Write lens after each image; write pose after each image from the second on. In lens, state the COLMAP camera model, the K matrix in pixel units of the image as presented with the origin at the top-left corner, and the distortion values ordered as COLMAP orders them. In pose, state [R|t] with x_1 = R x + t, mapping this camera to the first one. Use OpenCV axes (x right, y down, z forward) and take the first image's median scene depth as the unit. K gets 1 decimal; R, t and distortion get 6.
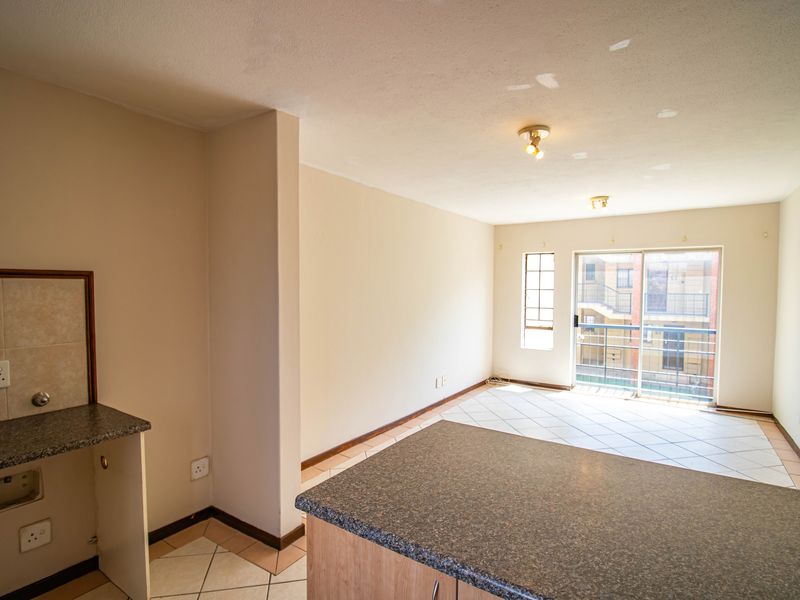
lens RADIAL K [[421.7, 0, 405.9], [0, 421.7, 302.5], [0, 0, 1]] dist [-0.000177, -0.012516]
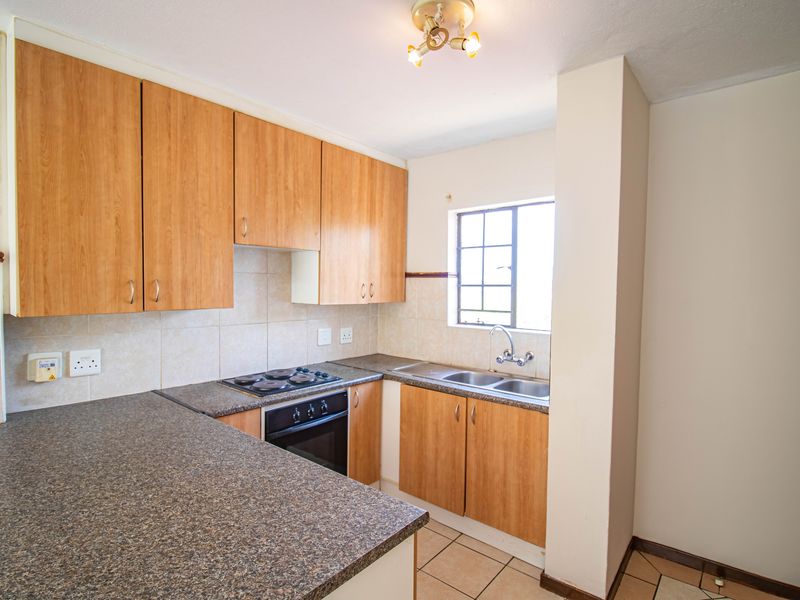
lens RADIAL K [[421.7, 0, 405.9], [0, 421.7, 302.5], [0, 0, 1]] dist [-0.000177, -0.012516]
pose [[-0.994787, -0.020823, 0.099822, -0.080501], [-0.013022, 0.996855, 0.078176, -0.014587], [-0.101136, 0.076469, -0.991930, 0.510490]]
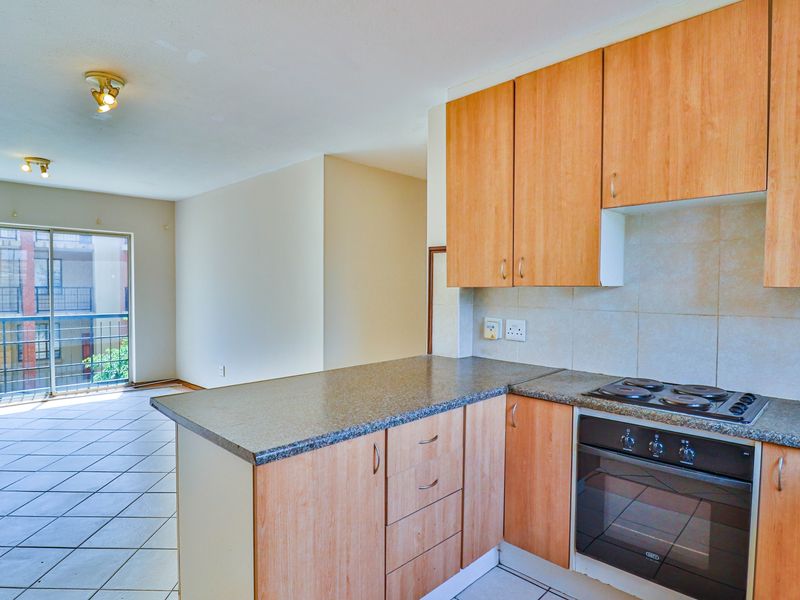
lens RADIAL K [[460.9, 0, 404.3], [0, 460.9, 307.2], [0, 0, 1]] dist [-0.014972, -0.001016]
pose [[0.177617, -0.049260, 0.982866, -0.314553], [0.034243, 0.998451, 0.043853, 0.028827], [-0.983504, 0.025867, 0.179029, 0.132282]]
